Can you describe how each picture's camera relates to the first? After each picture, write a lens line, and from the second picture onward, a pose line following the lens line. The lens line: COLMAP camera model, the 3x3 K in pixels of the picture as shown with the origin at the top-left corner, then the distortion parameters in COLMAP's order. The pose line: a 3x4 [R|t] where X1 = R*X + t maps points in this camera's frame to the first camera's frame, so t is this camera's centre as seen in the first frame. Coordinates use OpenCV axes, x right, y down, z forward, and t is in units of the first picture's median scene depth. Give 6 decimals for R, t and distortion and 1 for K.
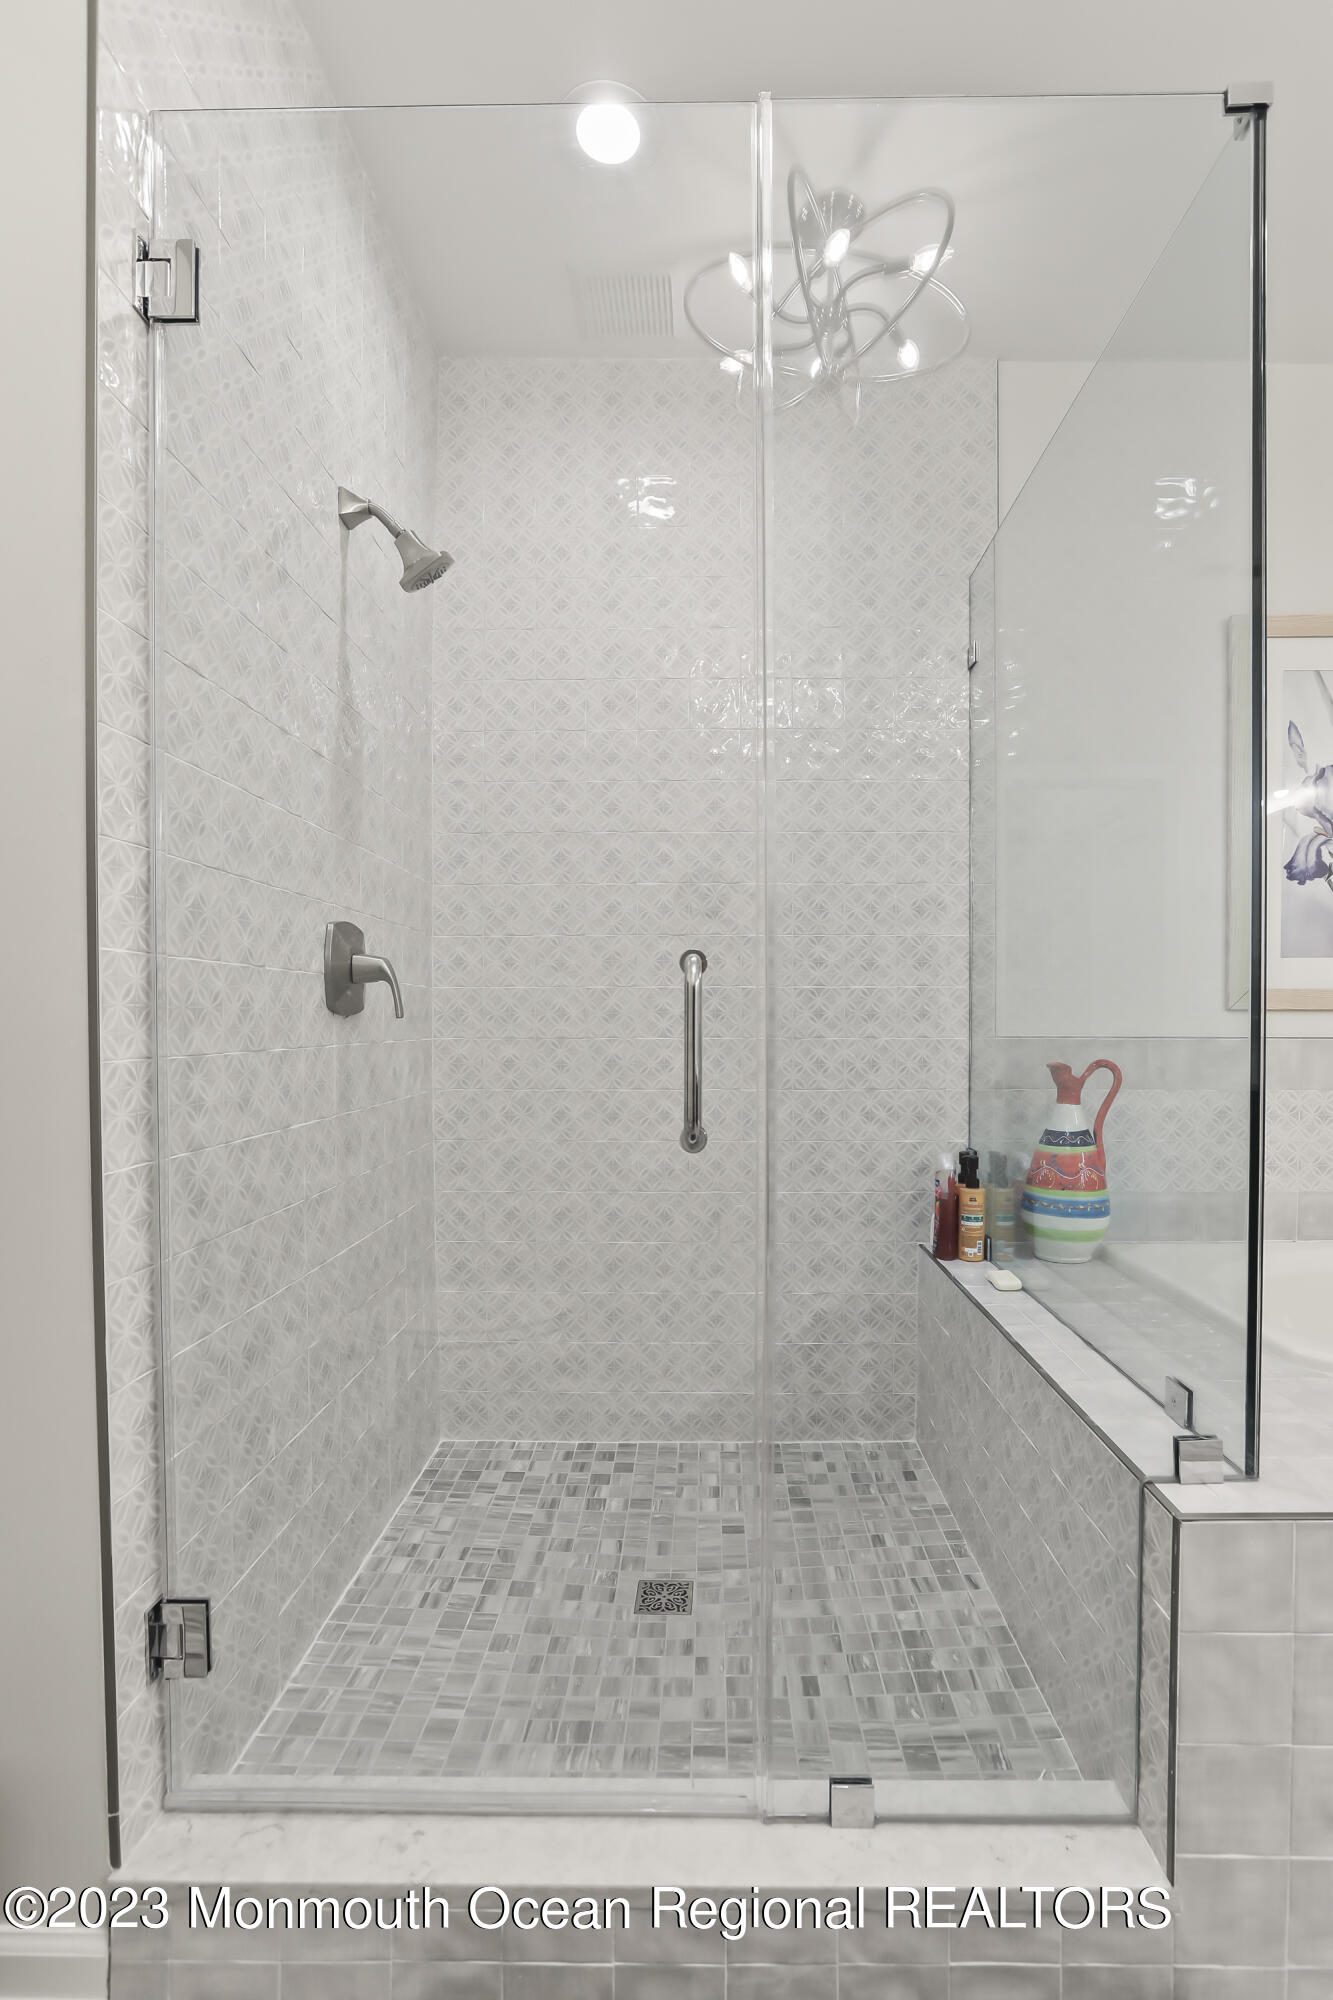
lens RADIAL K [[907.8, 0, 671.3], [0, 907.8, 1038.5], [0, 0, 1]] dist [-0.053930, 0.027675]
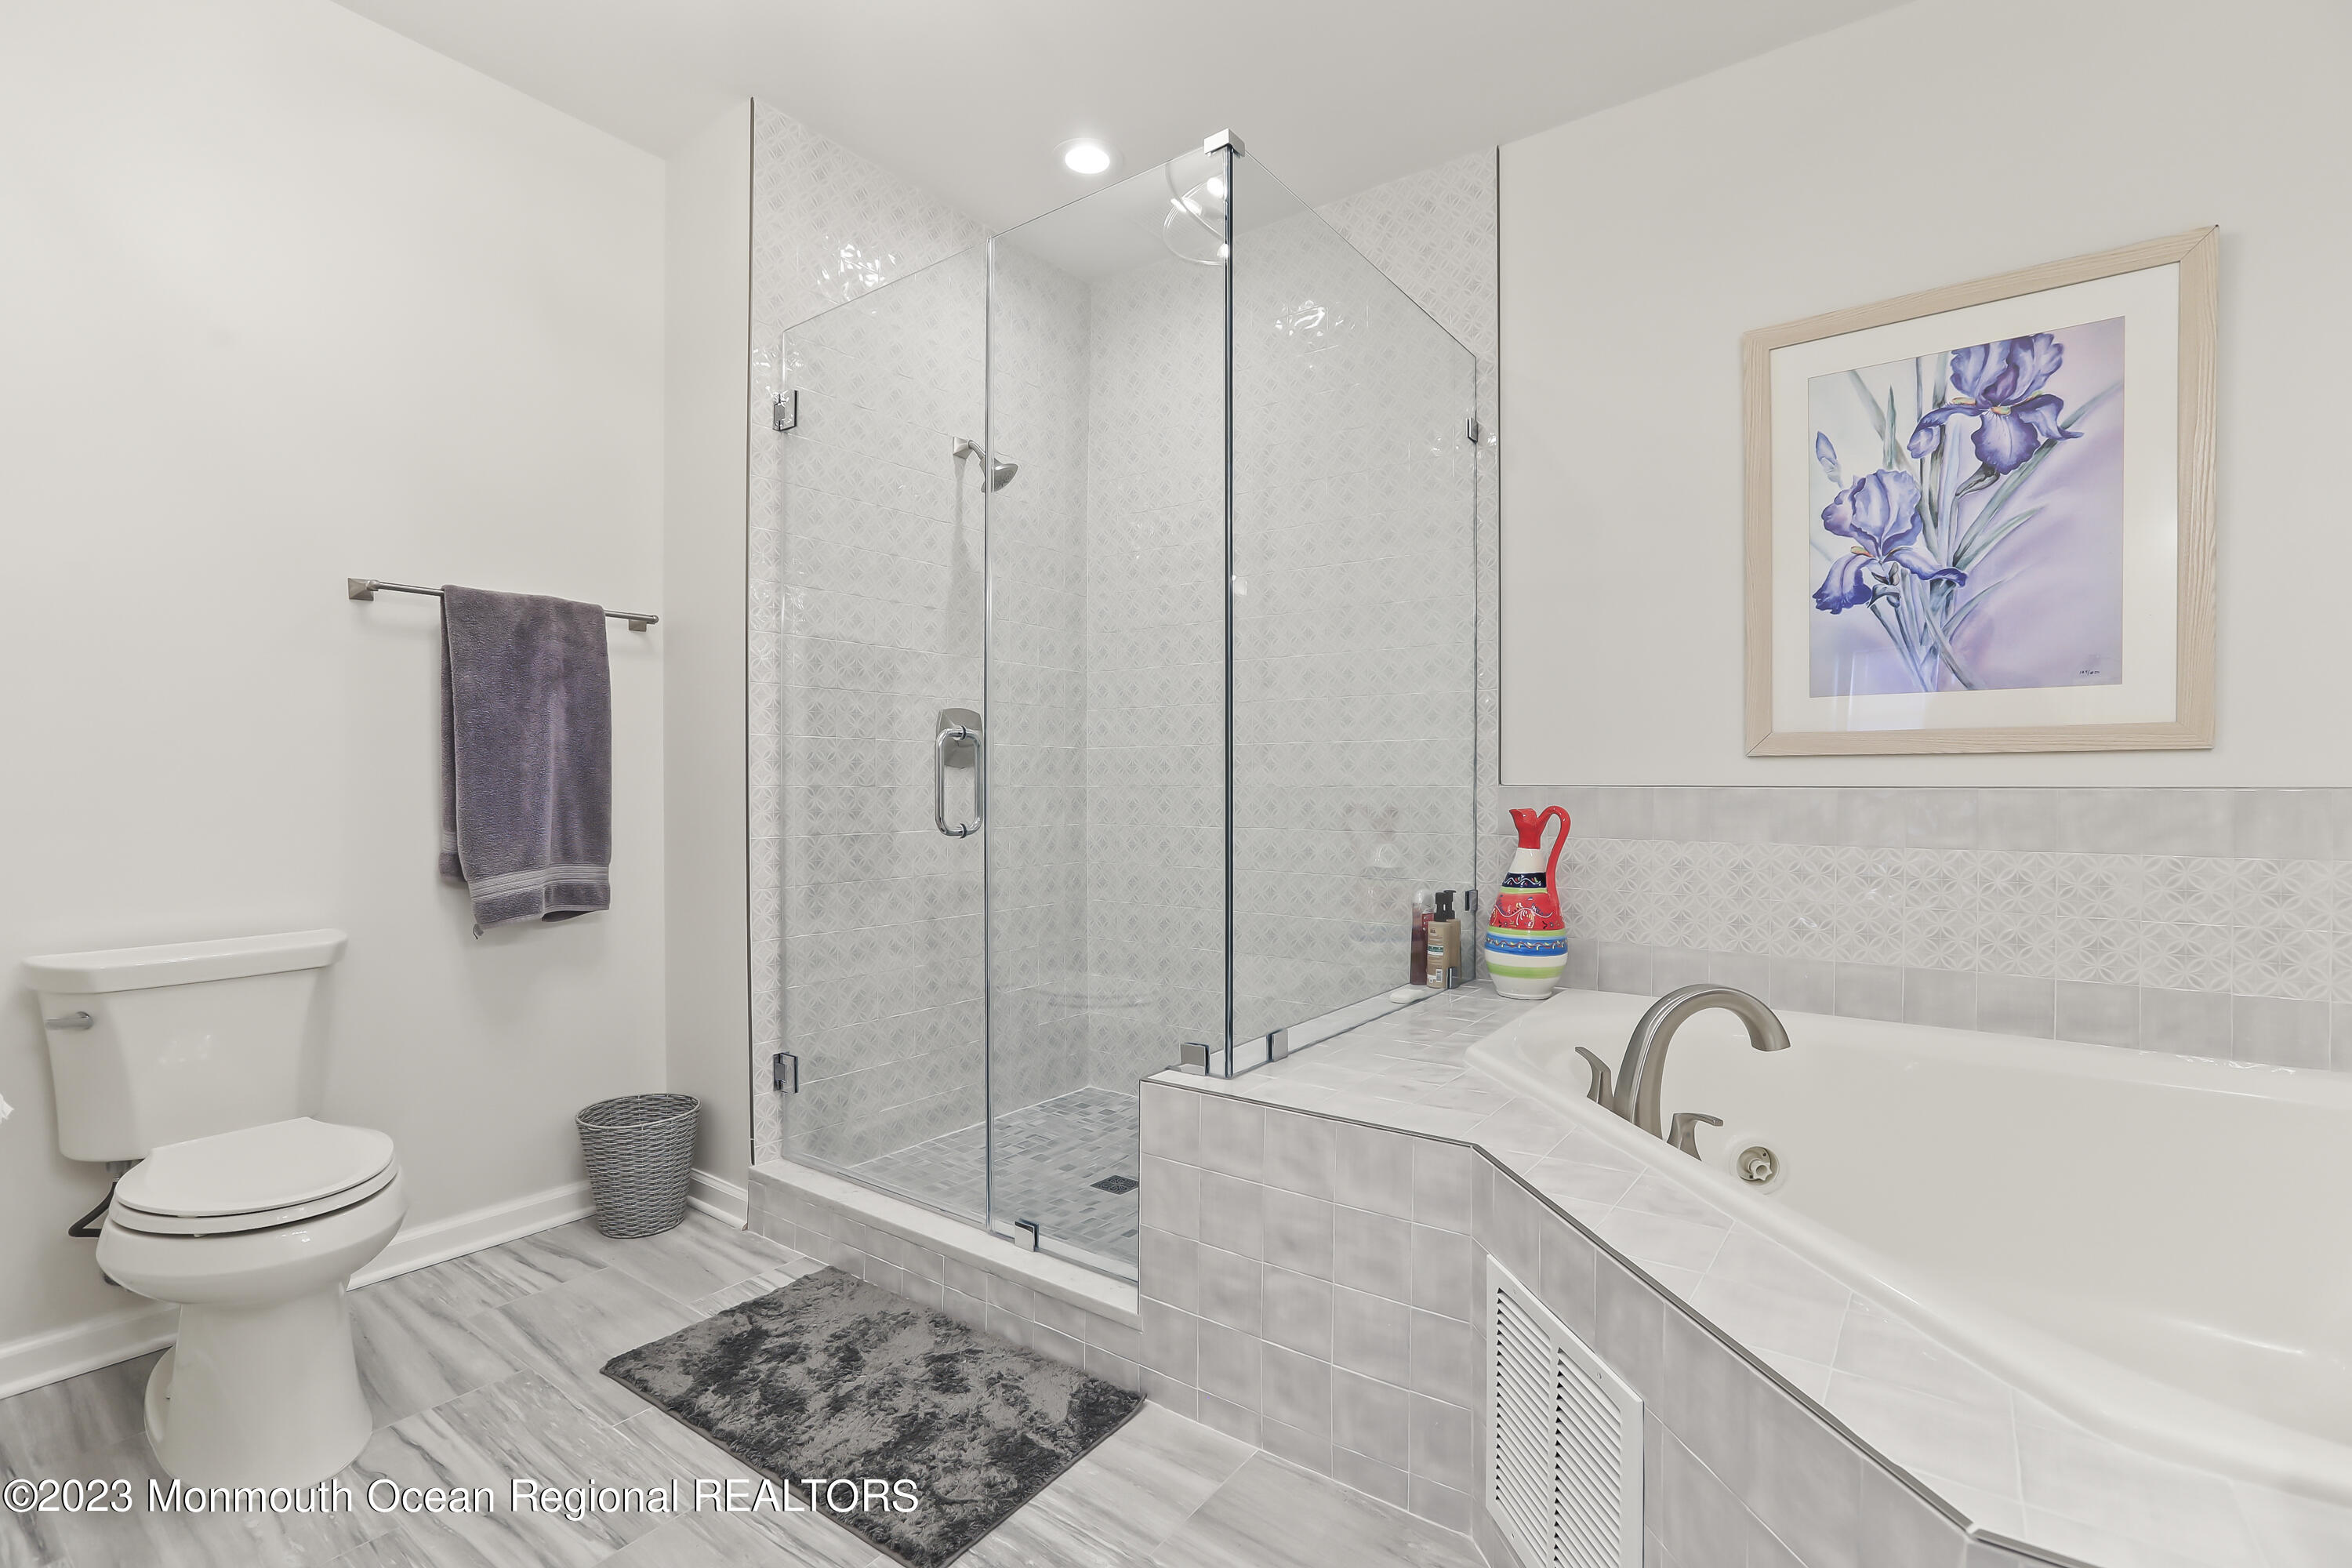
lens RADIAL K [[1065.9, 0, 1169.2], [0, 1065.9, 794.8], [0, 0, 1]] dist [-0.052694, 0.028030]
pose [[0.814811, 0.006314, -0.579692, 0.766134], [-0.013875, 0.999867, -0.008612, 0.025483], [0.579560, 0.015060, 0.814790, -0.230420]]
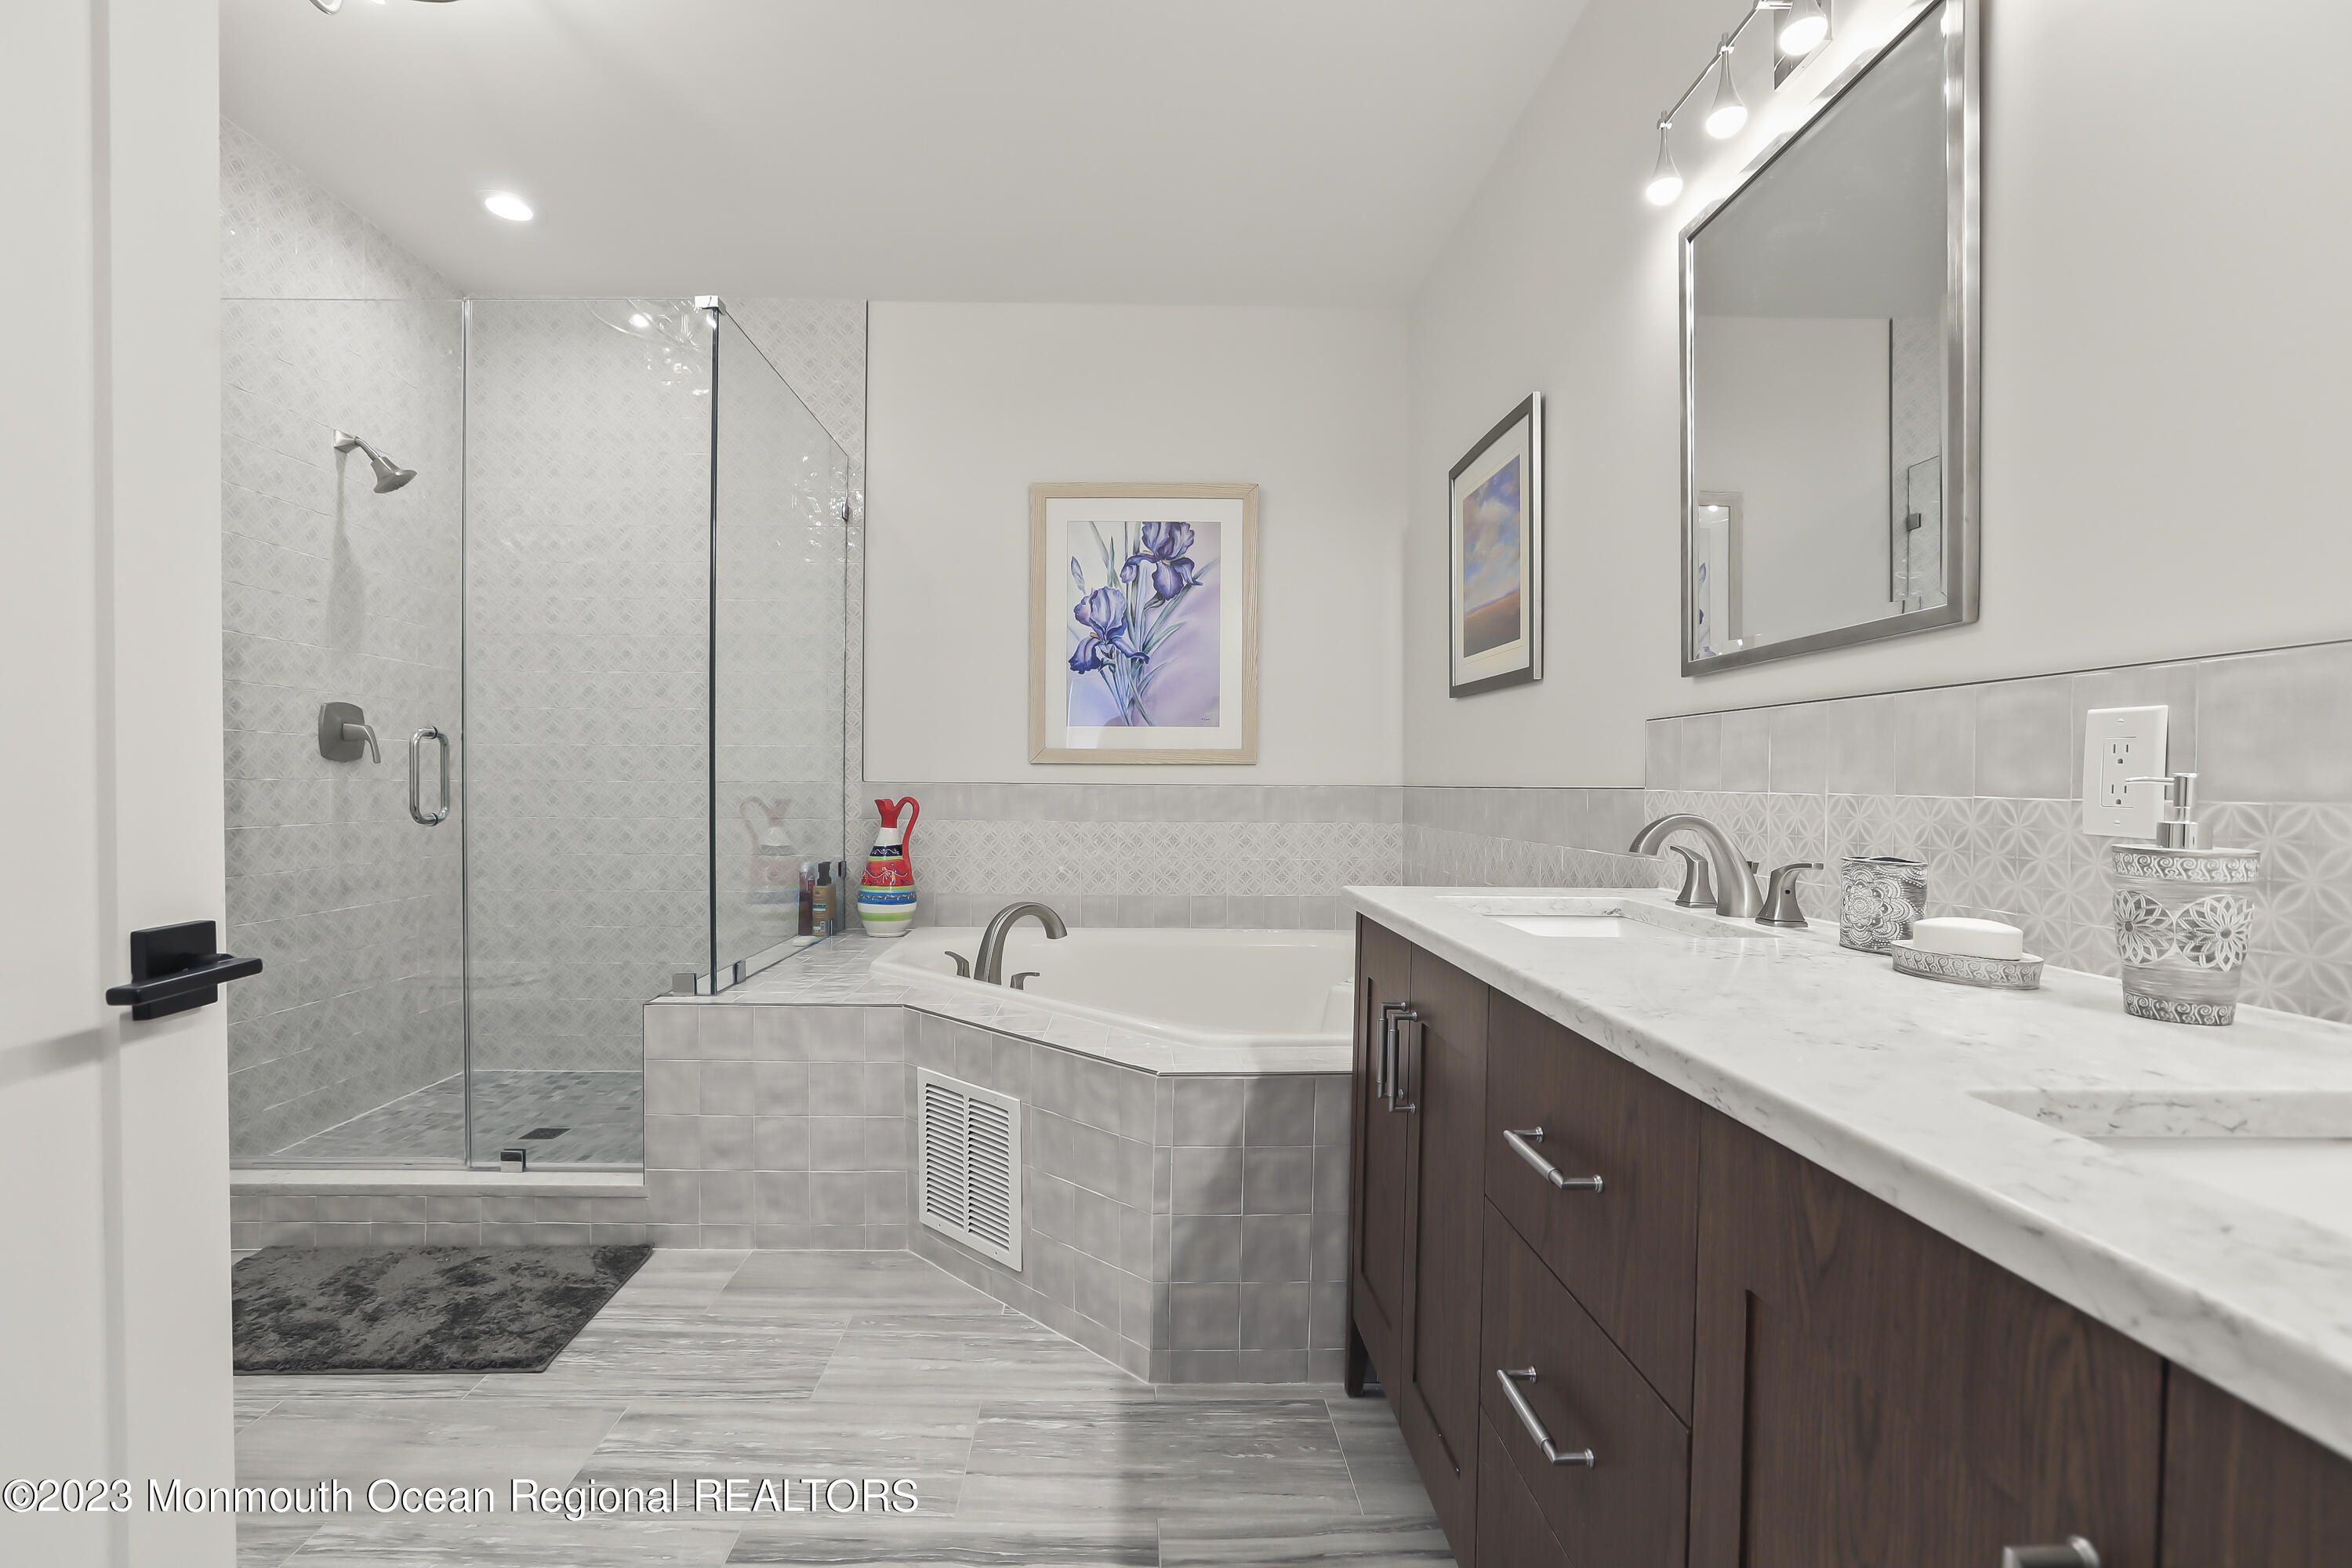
lens RADIAL K [[1067.5, 0, 1146.0], [0, 1067.5, 802.4], [0, 0, 1]] dist [-0.053930, 0.027675]
pose [[0.999238, 0.005963, 0.038585, 0.739504], [-0.005732, 0.999965, -0.006109, 0.037969], [-0.038620, 0.005883, 0.999237, -0.671320]]
